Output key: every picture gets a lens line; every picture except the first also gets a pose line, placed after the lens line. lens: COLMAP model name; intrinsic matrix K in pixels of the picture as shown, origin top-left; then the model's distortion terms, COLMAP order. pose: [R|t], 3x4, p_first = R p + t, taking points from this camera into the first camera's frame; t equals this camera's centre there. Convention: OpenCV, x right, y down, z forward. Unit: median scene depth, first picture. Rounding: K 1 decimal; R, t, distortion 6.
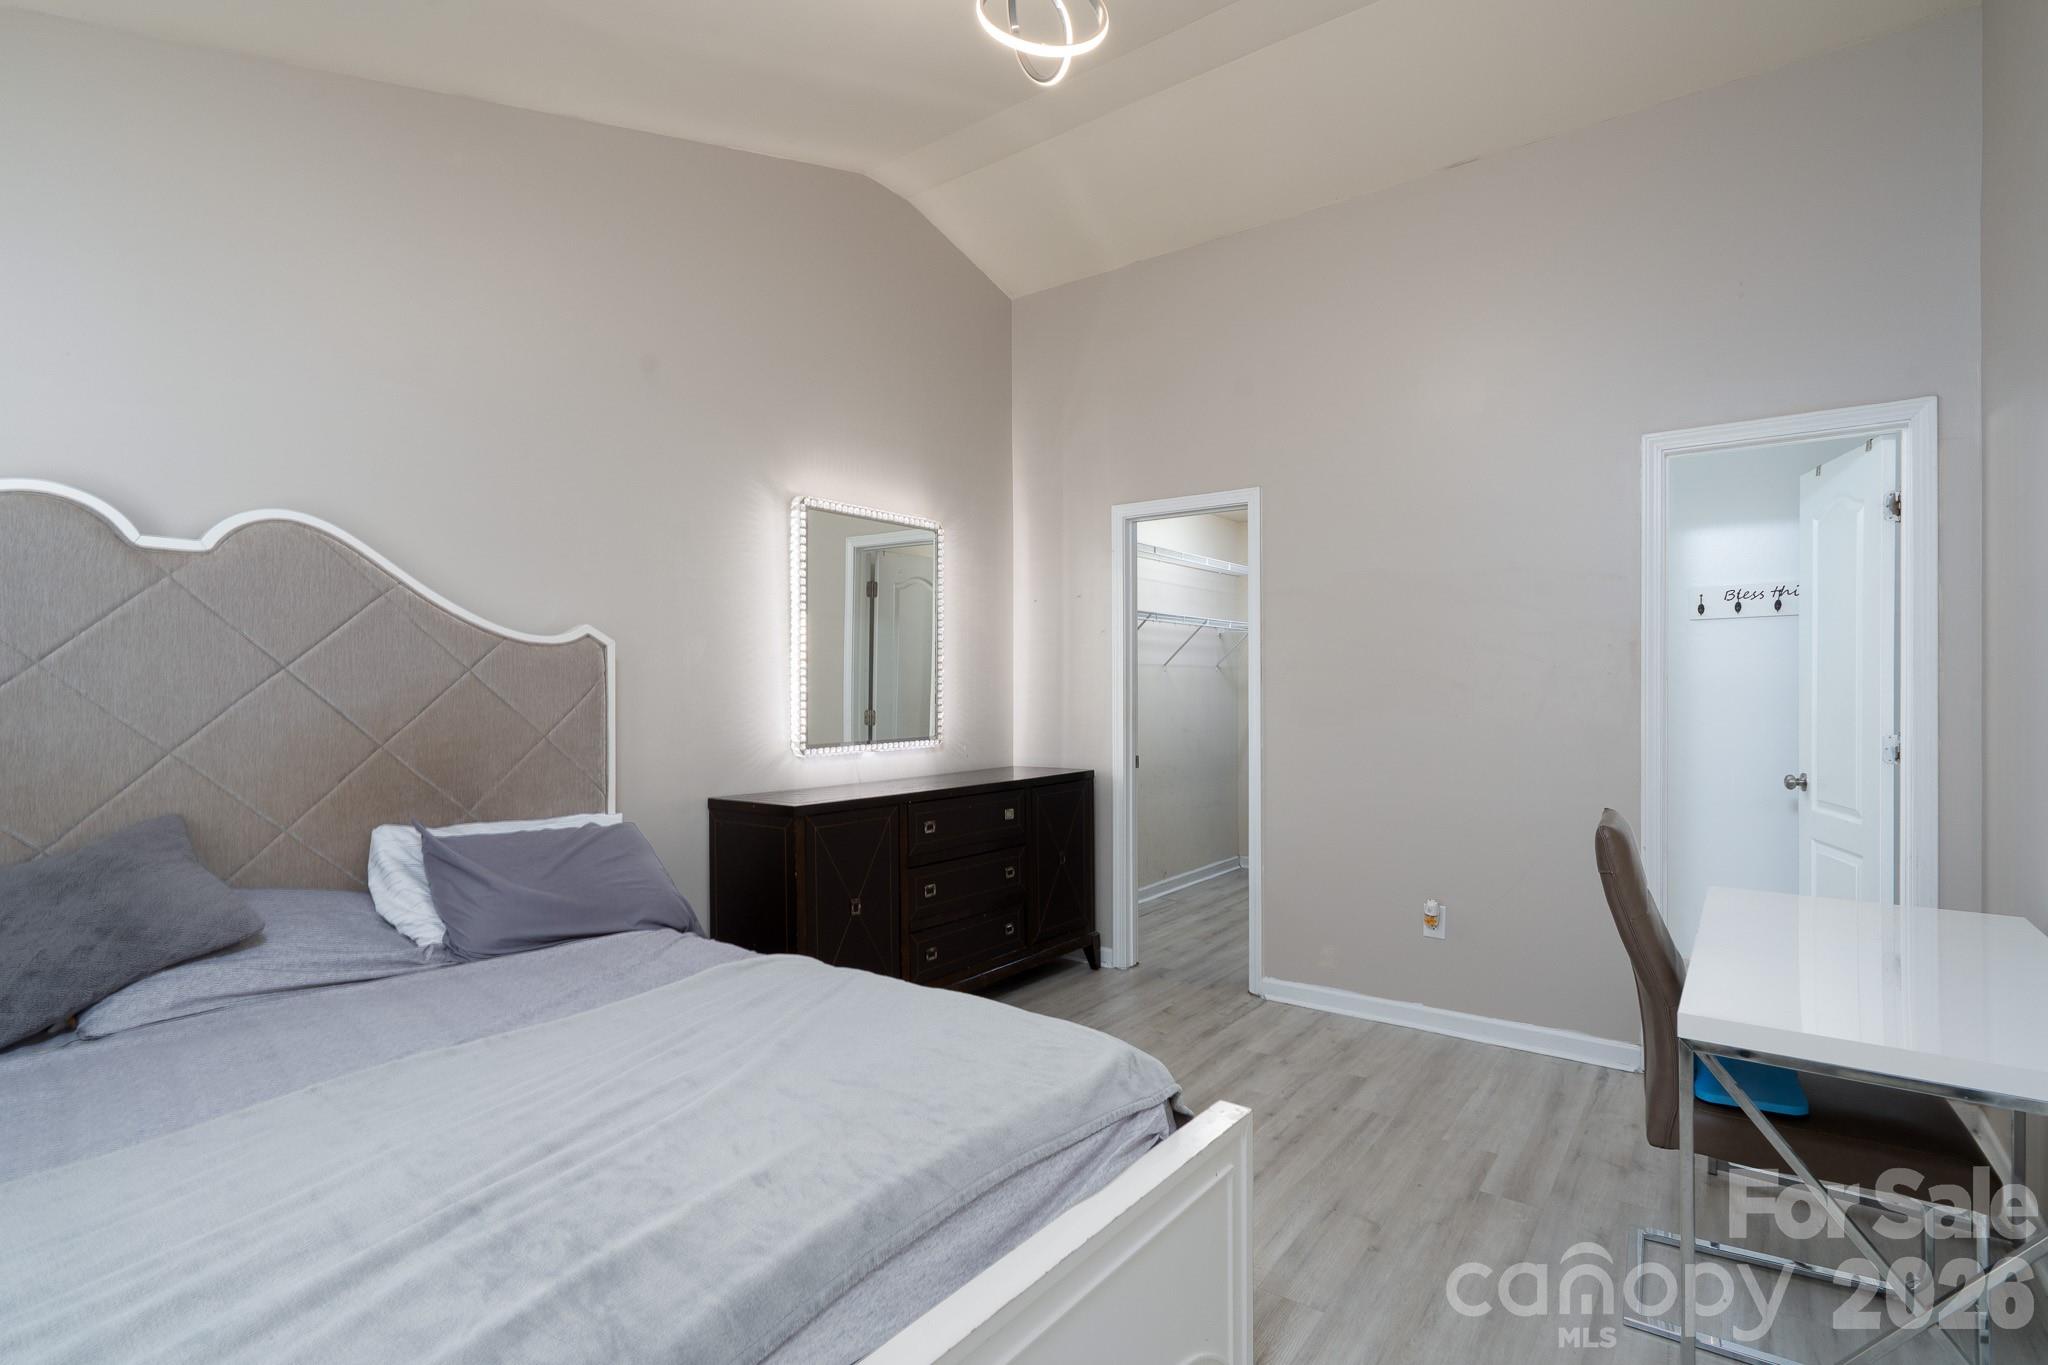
lens RADIAL K [[978.6, 0, 1011.2], [0, 978.6, 682.6], [0, 0, 1]] dist [-0.003325, 0.000659]
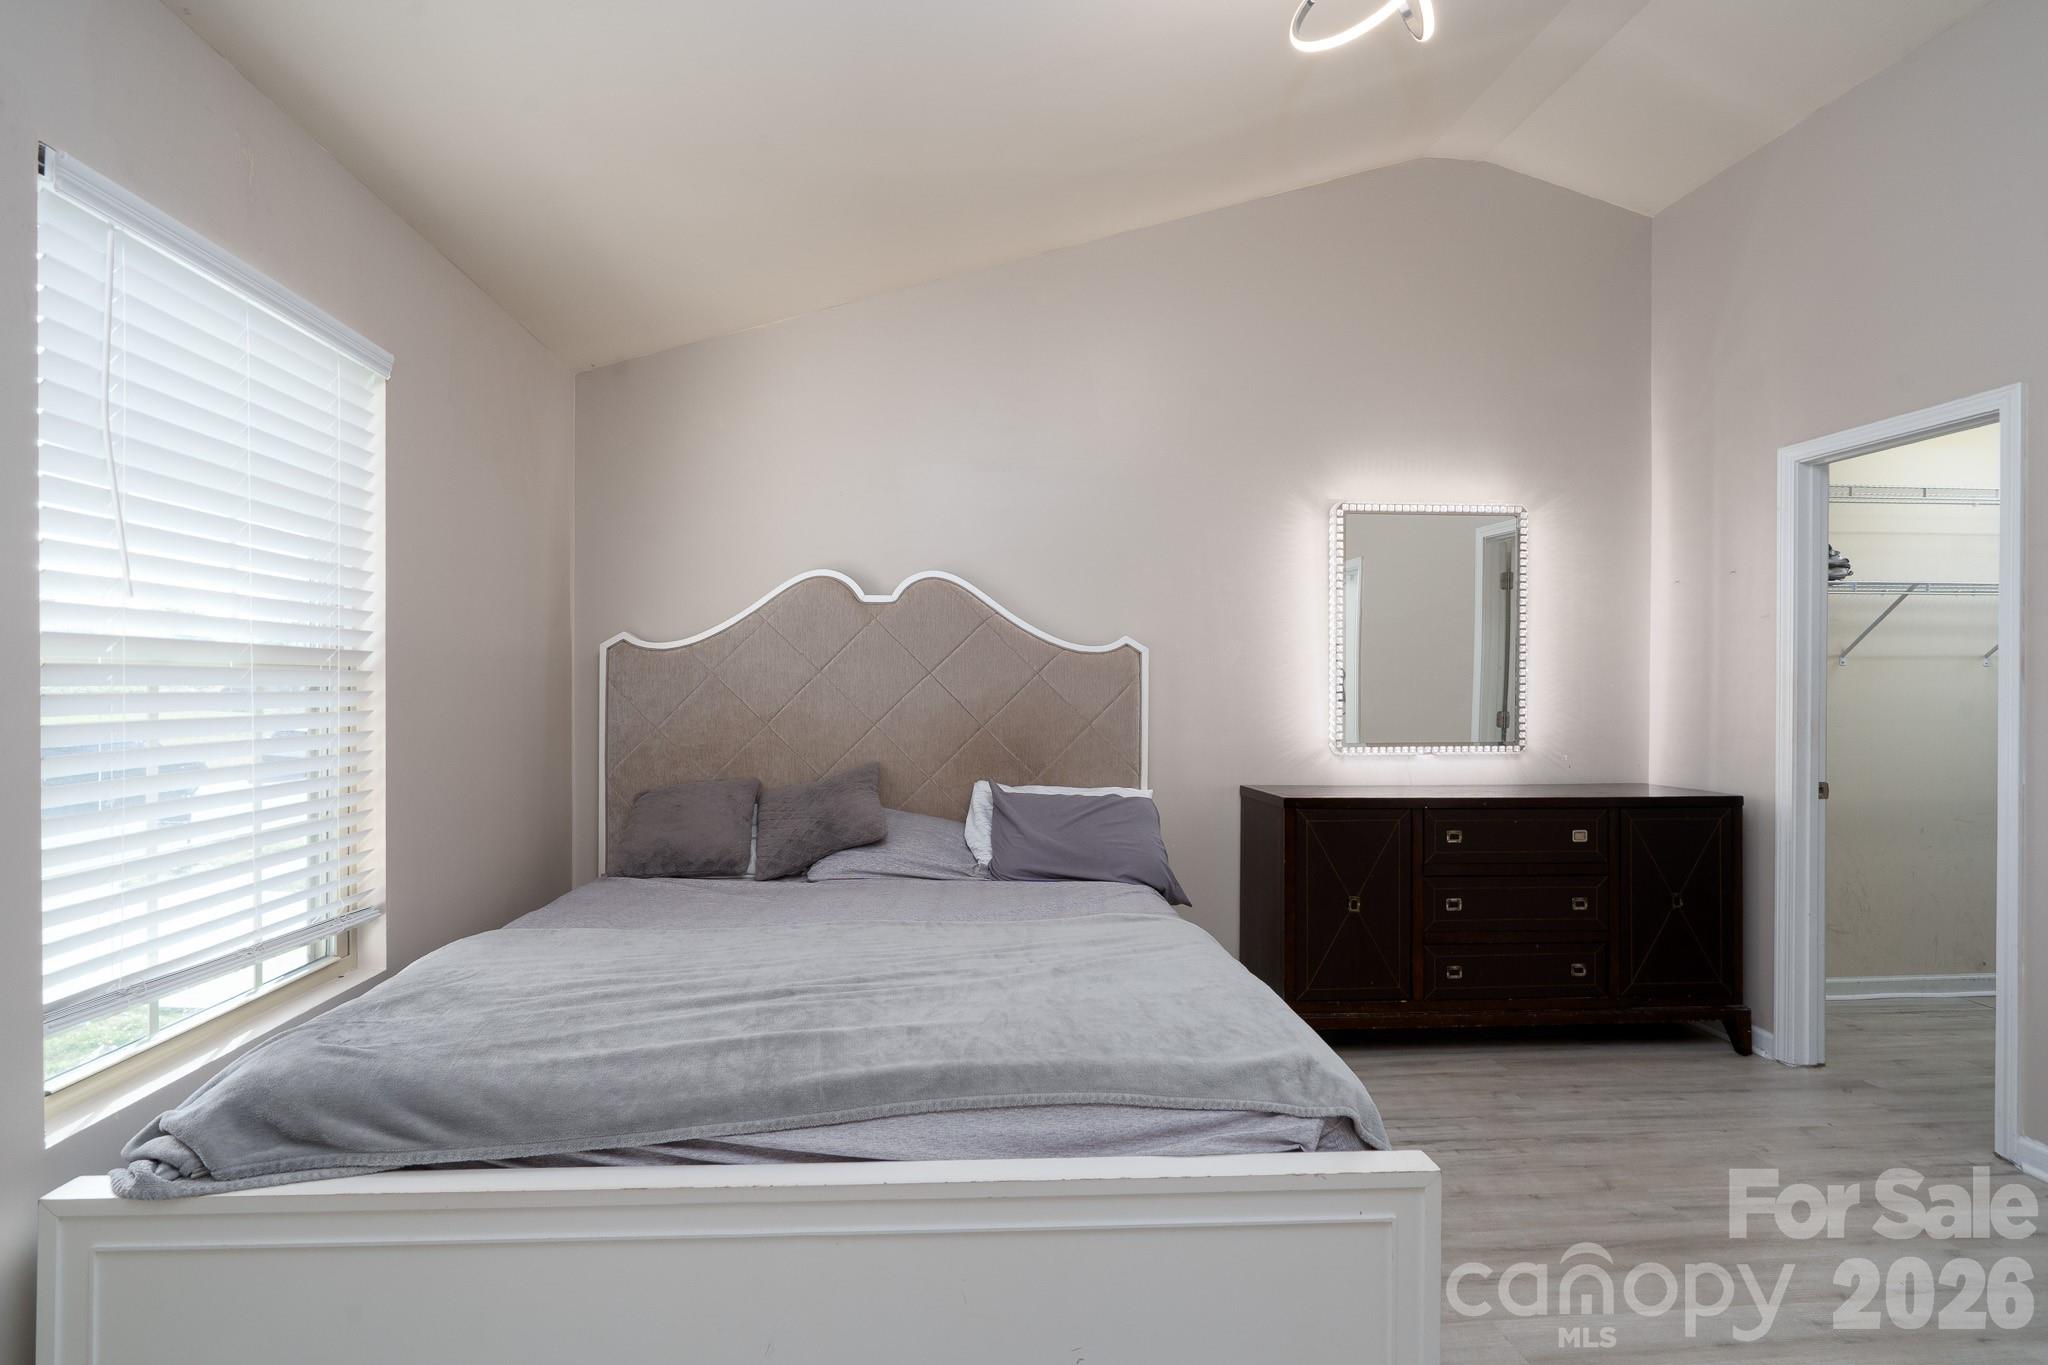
lens RADIAL K [[978.6, 0, 1011.2], [0, 978.6, 682.6], [0, 0, 1]] dist [-0.003325, 0.000659]
pose [[0.635001, 0.001539, -0.772510, 0.483711], [0.000689, 0.999996, 0.002560, -0.003726], [0.772511, -0.002158, 0.634998, 0.101161]]
